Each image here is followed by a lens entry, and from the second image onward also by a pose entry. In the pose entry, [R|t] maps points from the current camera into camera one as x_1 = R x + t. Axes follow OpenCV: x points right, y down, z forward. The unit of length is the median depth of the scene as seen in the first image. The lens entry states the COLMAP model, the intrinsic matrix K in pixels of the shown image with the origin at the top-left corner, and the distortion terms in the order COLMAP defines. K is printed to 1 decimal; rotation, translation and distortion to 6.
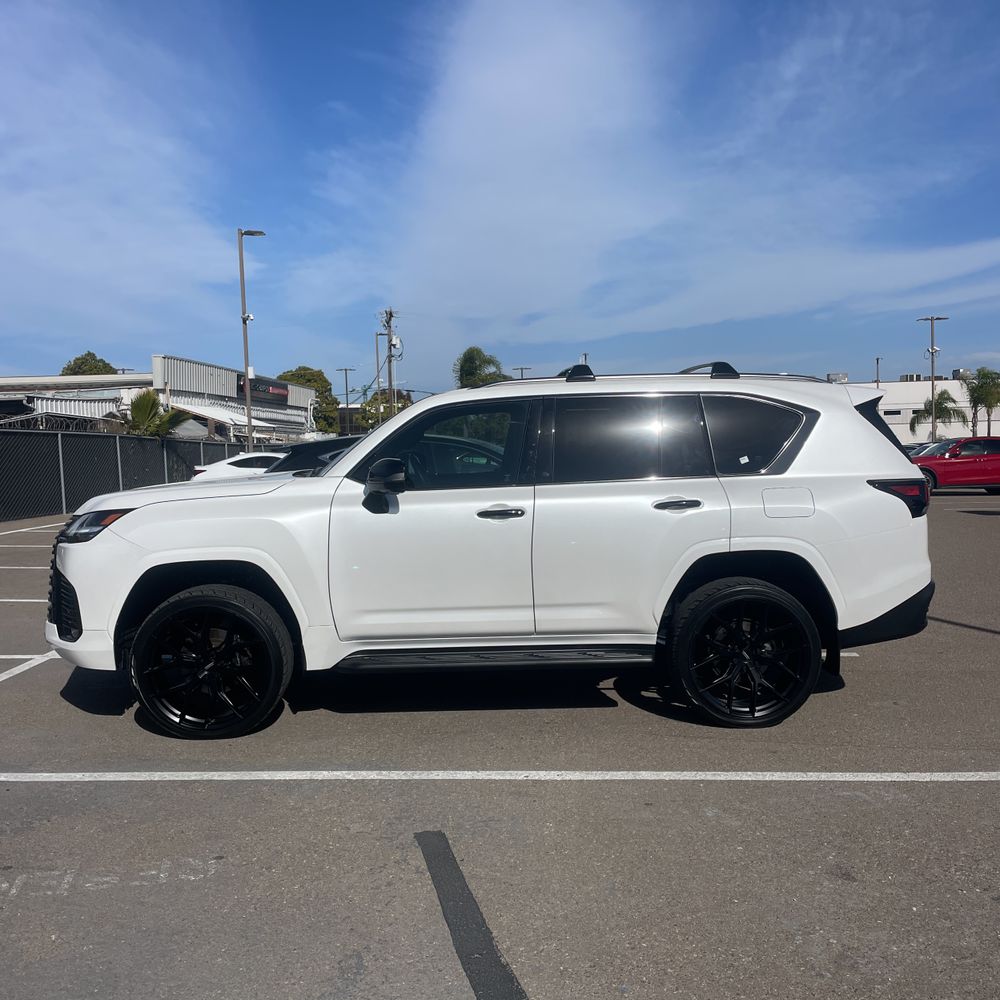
lens RADIAL K [[1002.3, 0, 504.9], [0, 1002.3, 490.6], [0, 0, 1]] dist [0.031972, 0.000000]
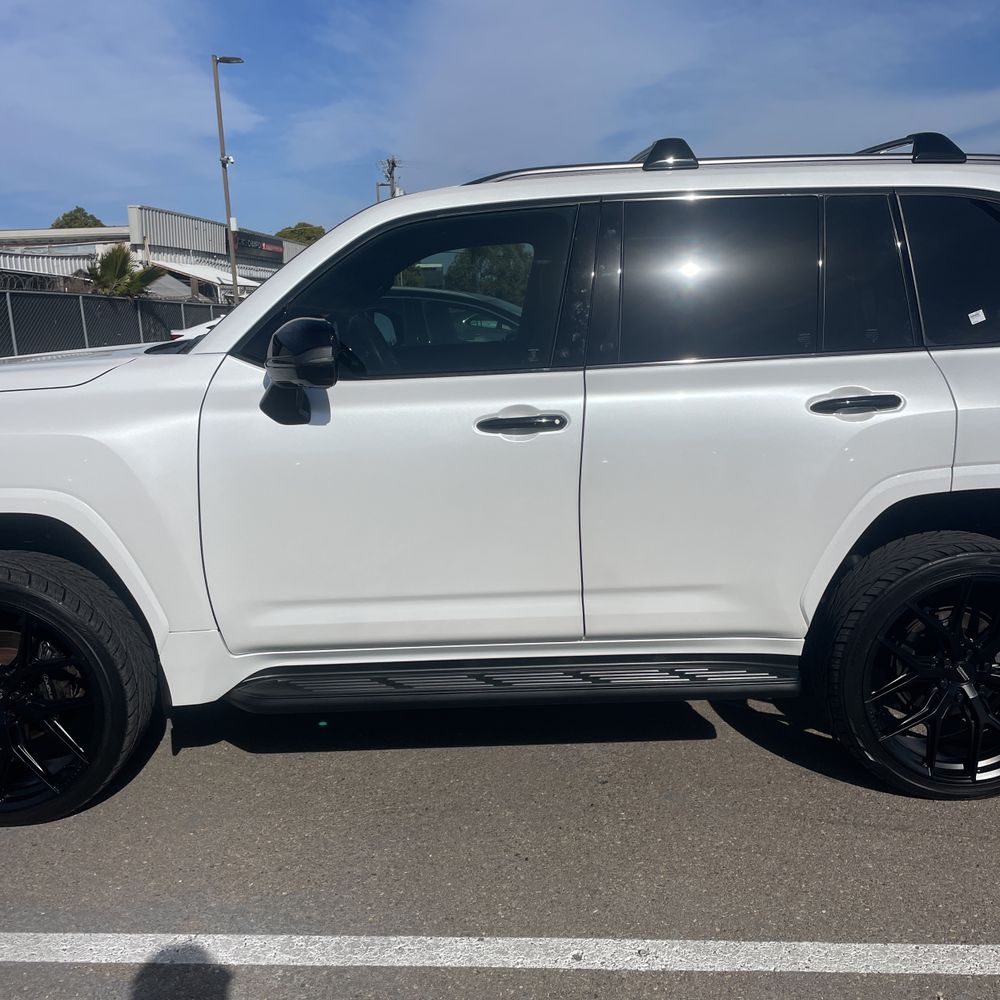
lens RADIAL K [[1002.3, 0, 506.0], [0, 1002.3, 493.1], [0, 0, 1]] dist [0.031972, 0.000000]
pose [[0.999940, -0.003295, -0.010438, -0.006875], [0.004700, 0.990475, 0.137611, -0.013140], [0.009886, -0.137652, 0.990431, 0.459423]]
